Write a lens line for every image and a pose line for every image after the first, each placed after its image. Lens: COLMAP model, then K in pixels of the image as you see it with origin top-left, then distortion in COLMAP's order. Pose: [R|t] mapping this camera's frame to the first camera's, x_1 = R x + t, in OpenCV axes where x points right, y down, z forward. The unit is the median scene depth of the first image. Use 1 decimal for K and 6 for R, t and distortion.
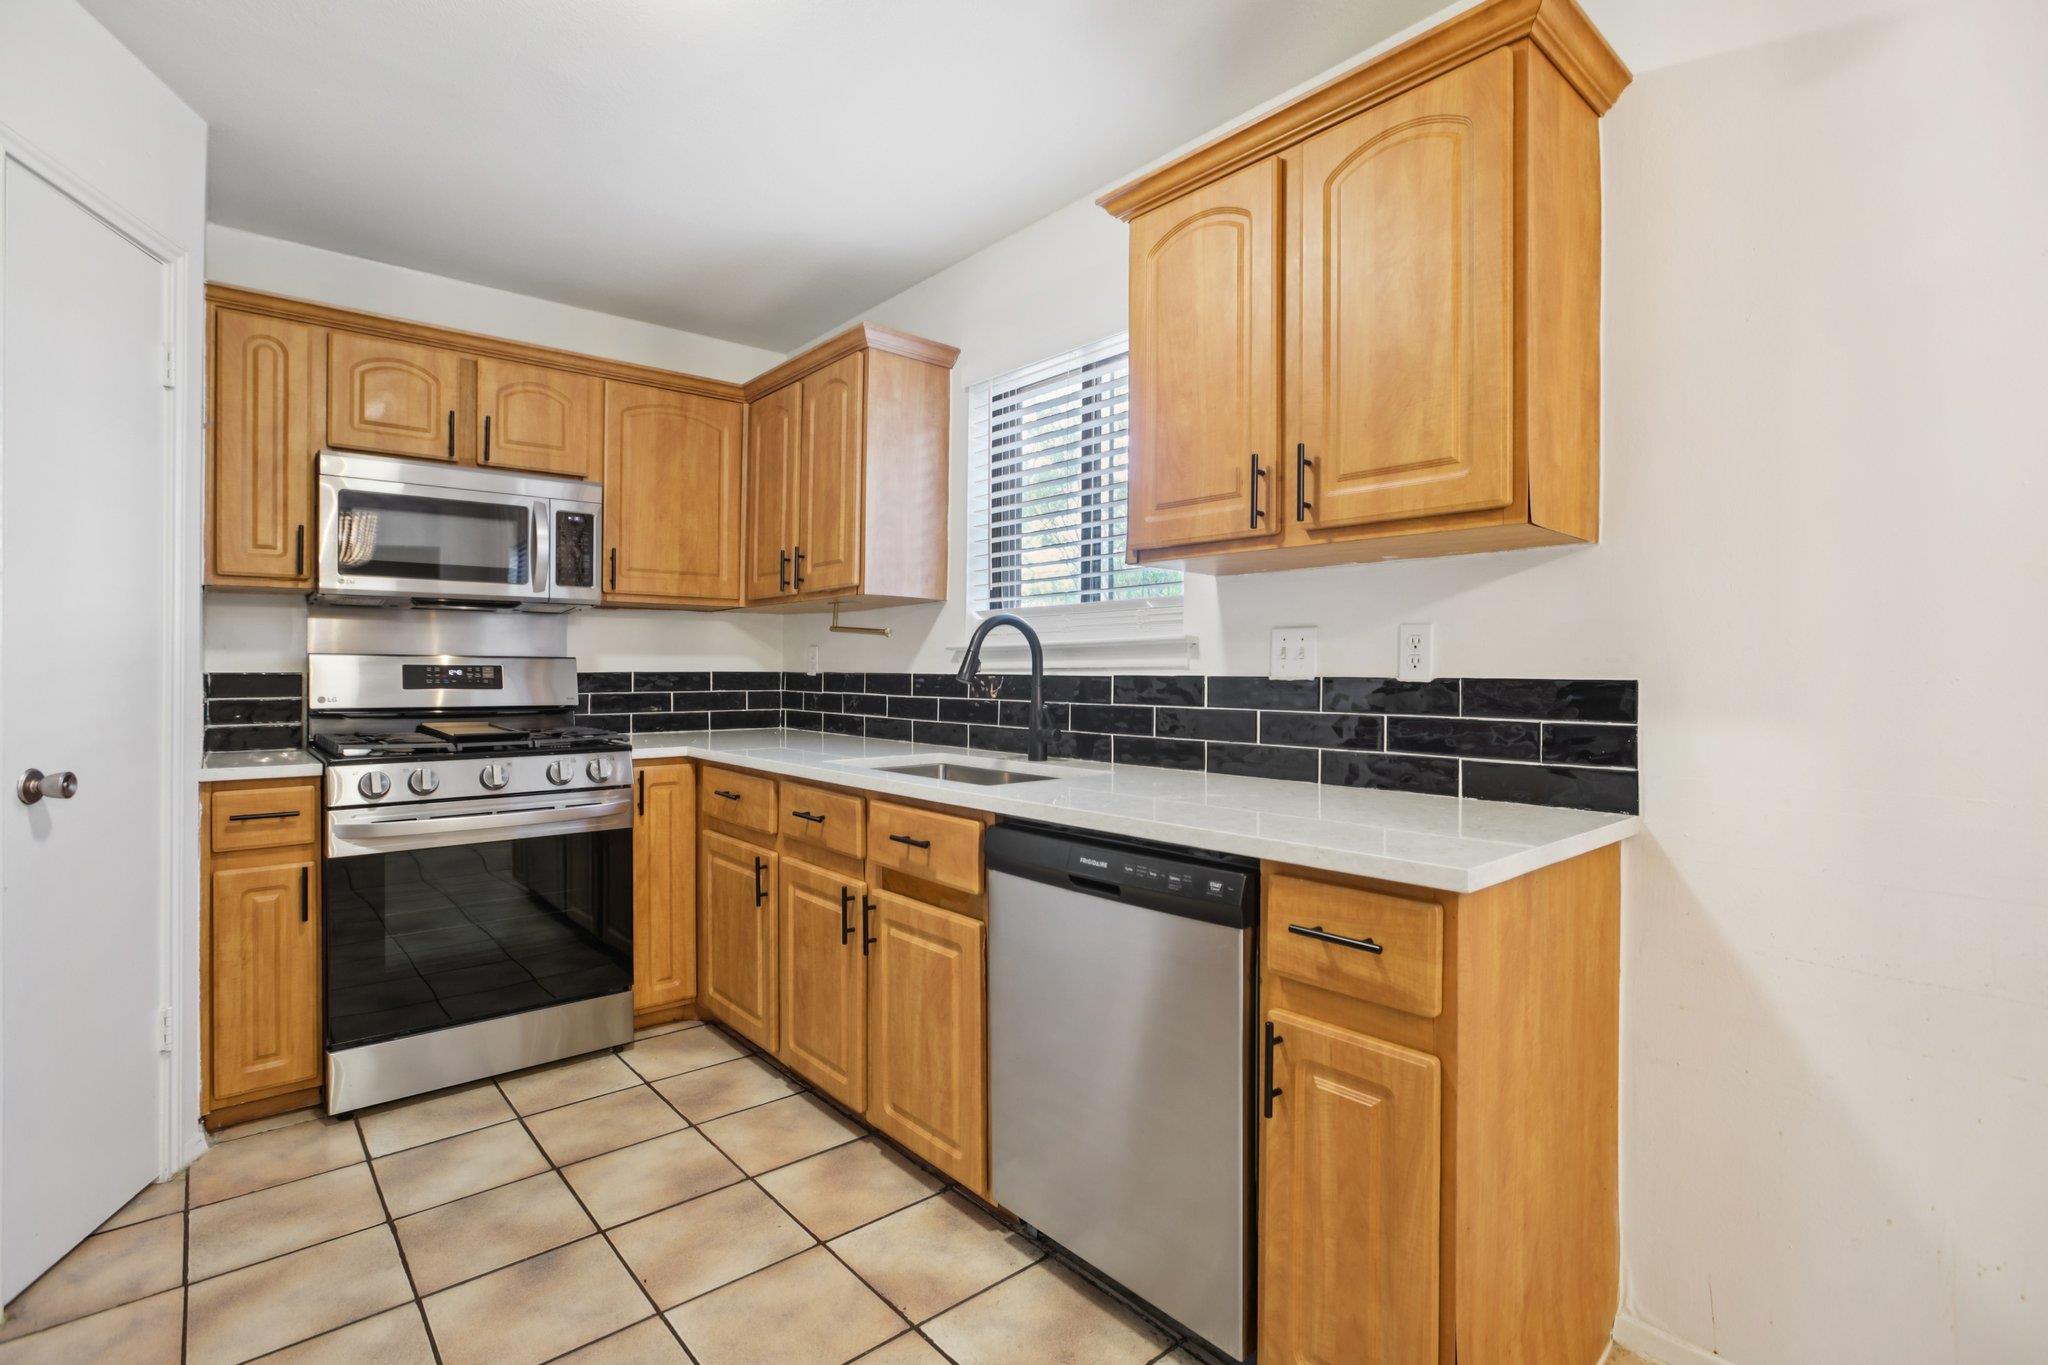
lens RADIAL K [[960.4, 0, 1009.3], [0, 960.4, 668.9], [0, 0, 1]] dist [-0.046529, 0.016350]
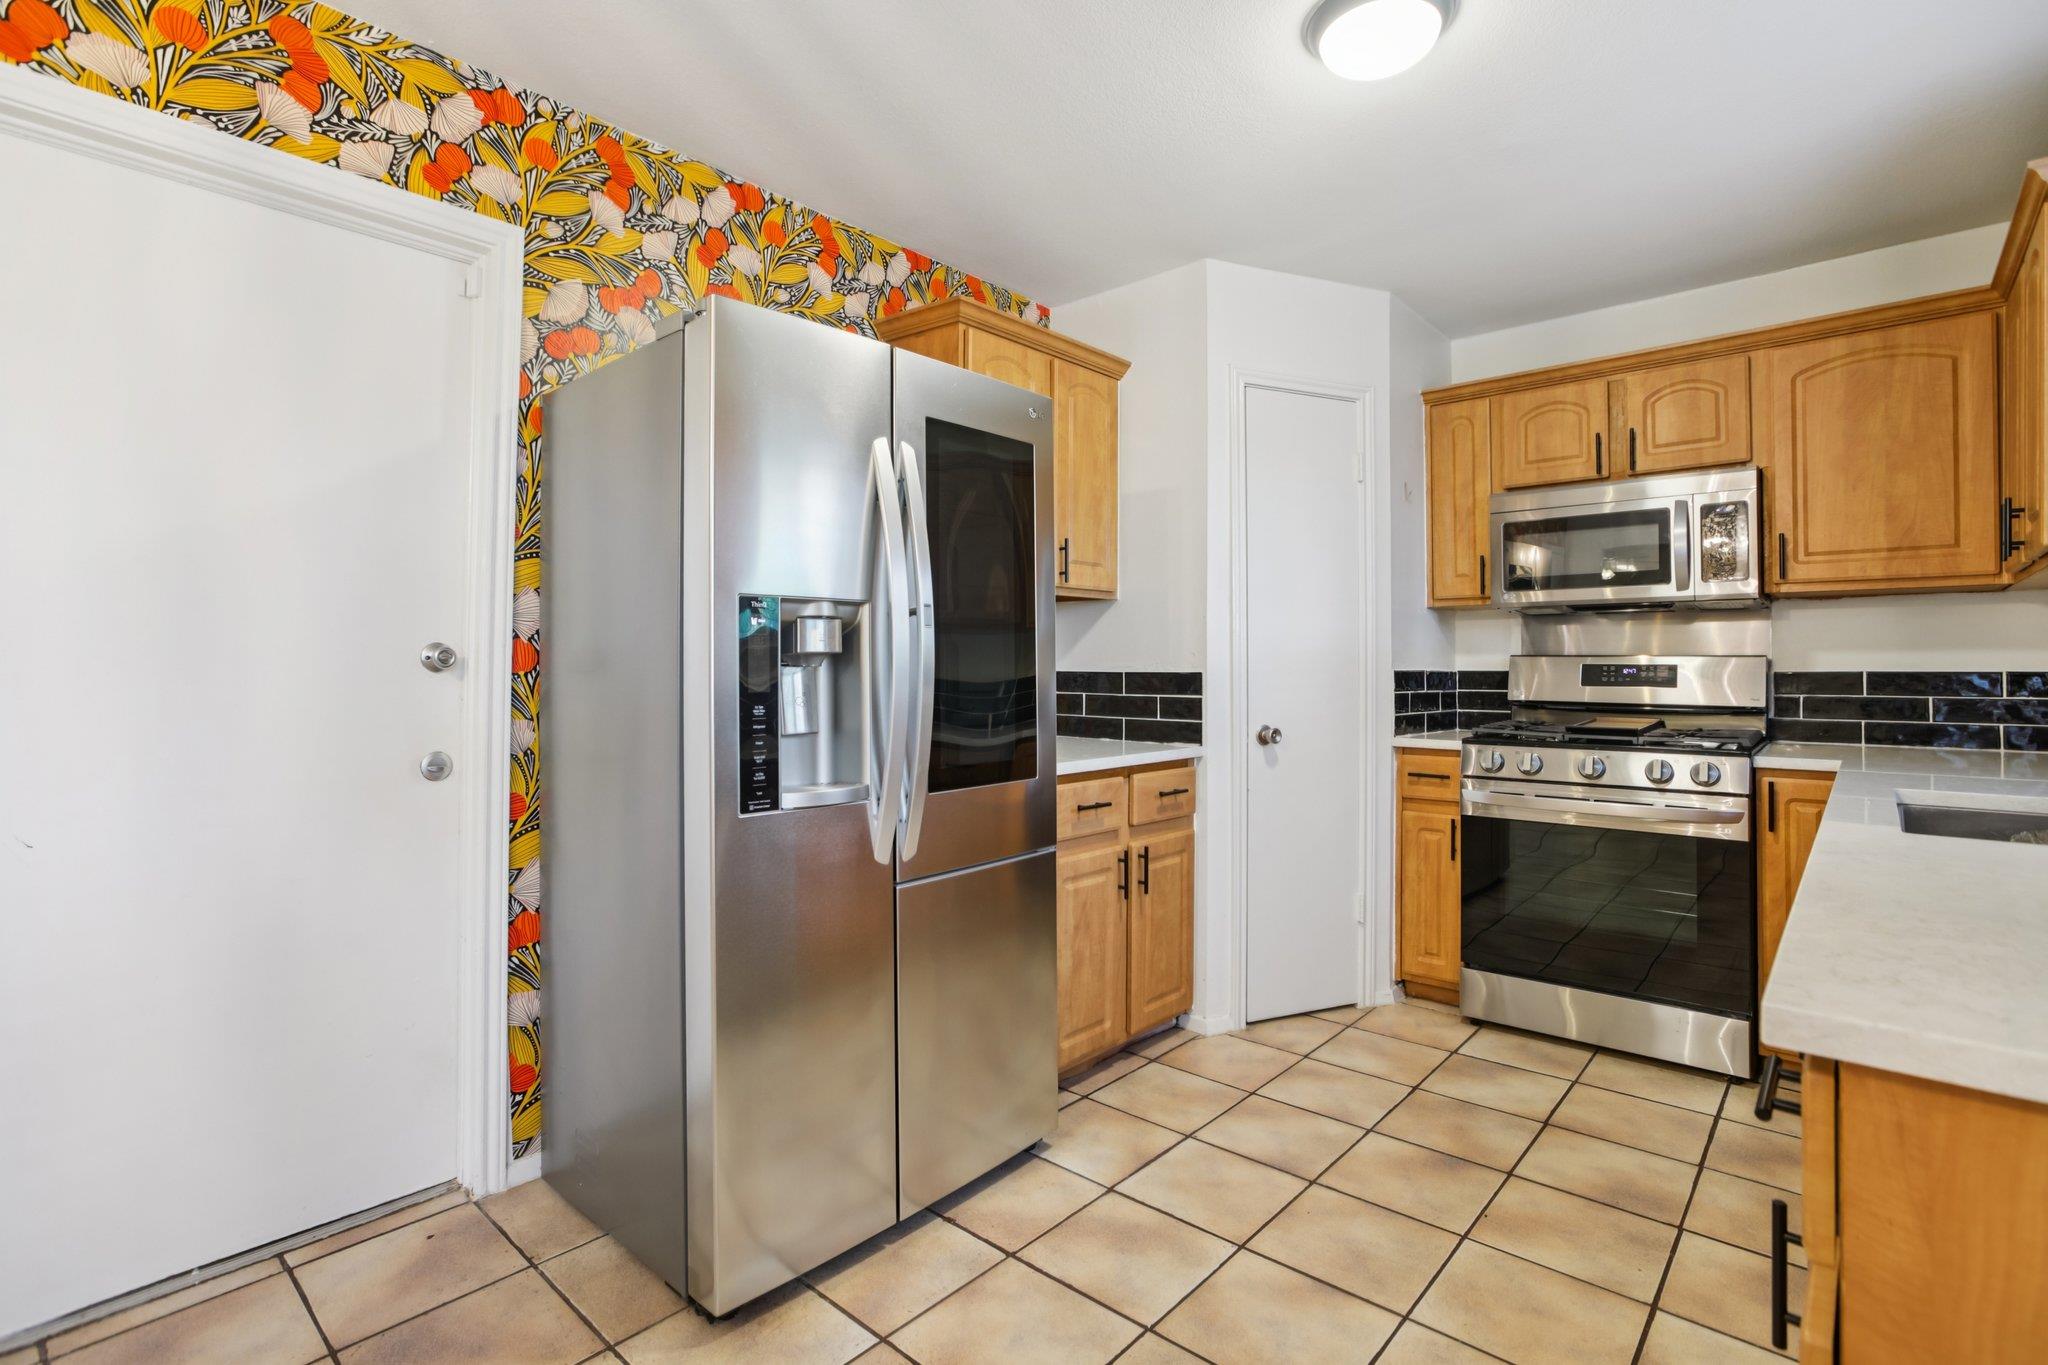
lens RADIAL K [[960.4, 0, 993.7], [0, 960.4, 649.7], [0, 0, 1]] dist [-0.046529, 0.016350]
pose [[0.103982, -0.013415, -0.994489, 0.468818], [0.001681, 0.999910, -0.013313, -0.008498], [0.994578, -0.000287, 0.103995, 0.206350]]
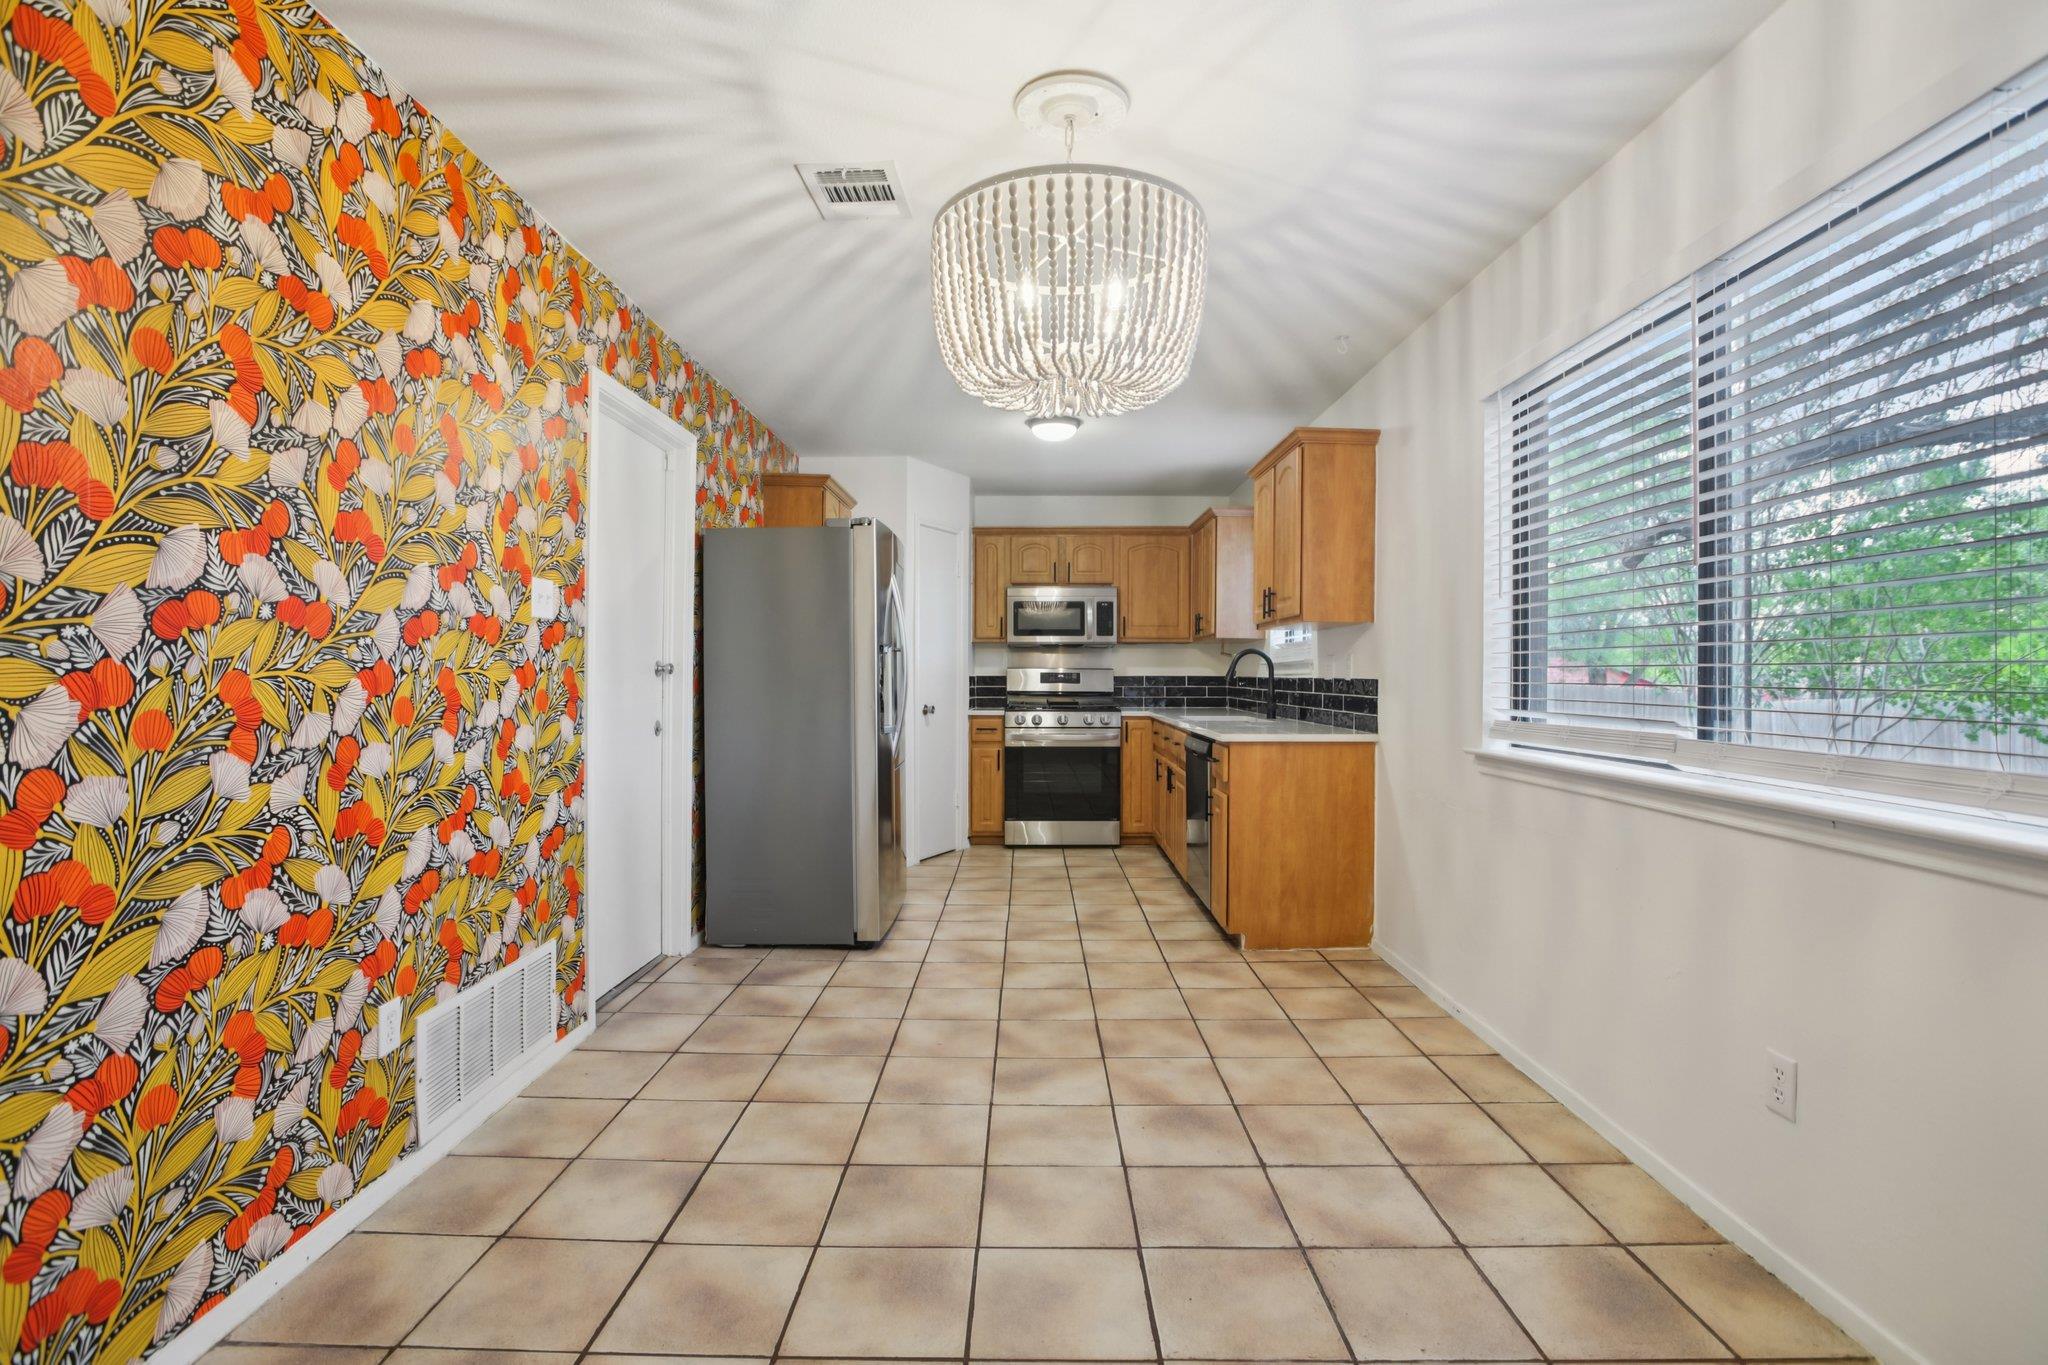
lens RADIAL K [[960.4, 0, 985.8], [0, 960.4, 675.8], [0, 0, 1]] dist [-0.046529, 0.016350]
pose [[0.727371, -0.000131, -0.686244, 1.003872], [0.002347, 0.999995, 0.002297, -0.002739], [0.686240, -0.003281, 0.727368, -0.924325]]
